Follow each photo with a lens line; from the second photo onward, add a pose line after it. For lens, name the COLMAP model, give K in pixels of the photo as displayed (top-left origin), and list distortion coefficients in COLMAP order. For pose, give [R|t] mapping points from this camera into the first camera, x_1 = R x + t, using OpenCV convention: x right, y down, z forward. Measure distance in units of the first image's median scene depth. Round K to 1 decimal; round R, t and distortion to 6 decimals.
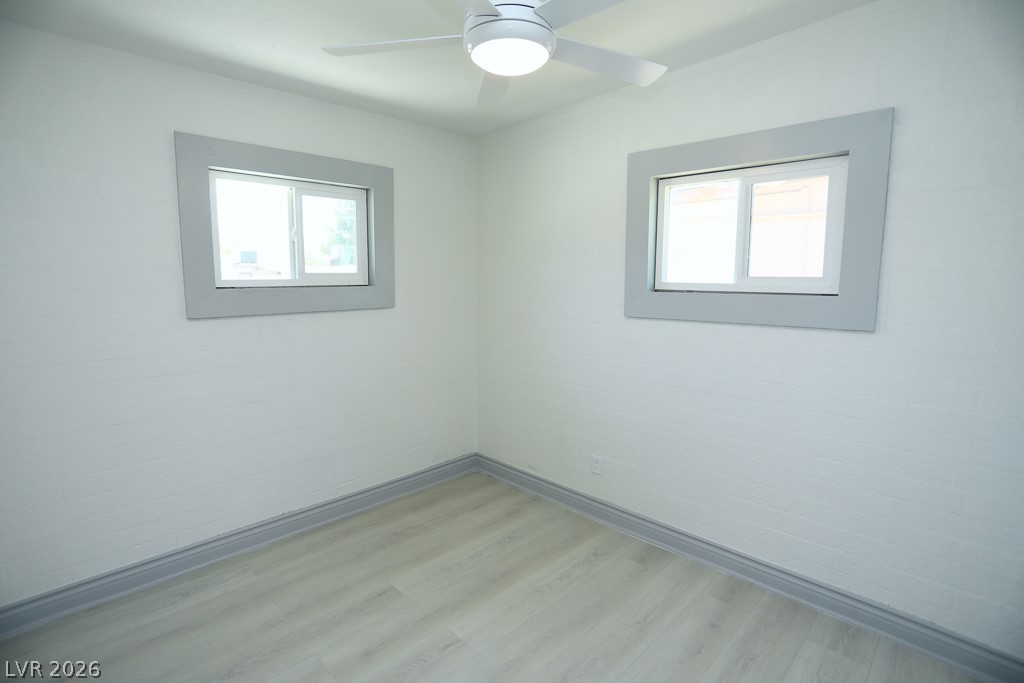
lens RADIAL K [[493.6, 0, 514.9], [0, 493.6, 344.5], [0, 0, 1]] dist [-0.058750, 0.023452]
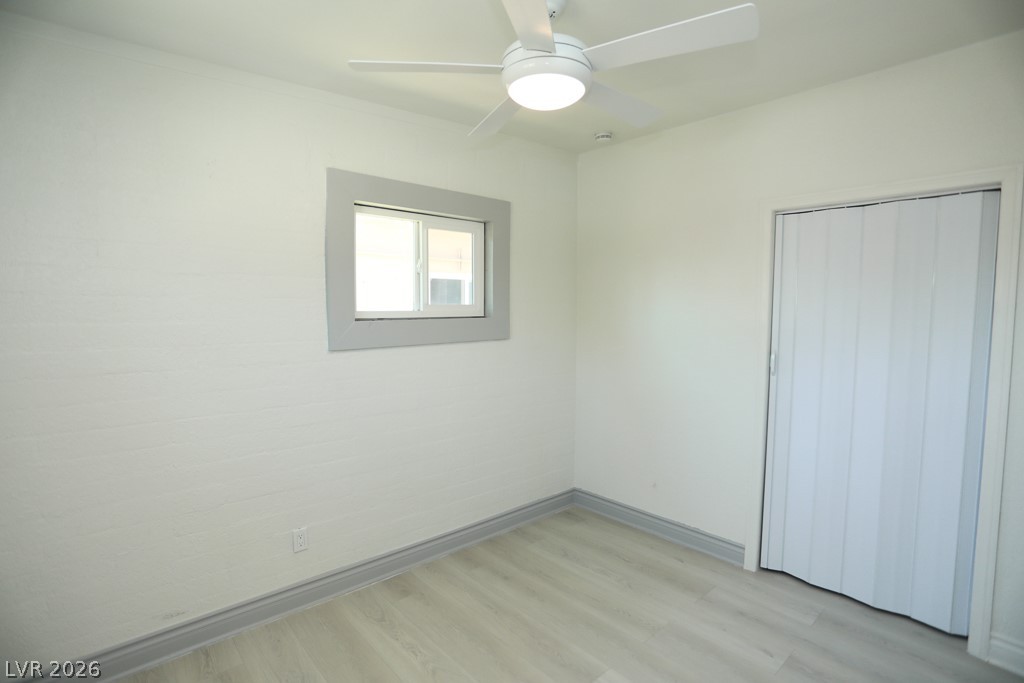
lens RADIAL K [[493.6, 0, 513.7], [0, 493.6, 344.2], [0, 0, 1]] dist [-0.058750, 0.023452]
pose [[0.072678, -0.080703, 0.994085, -0.672186], [0.136118, 0.988197, 0.070273, -0.092145], [-0.988023, 0.130205, 0.082805, 0.656047]]
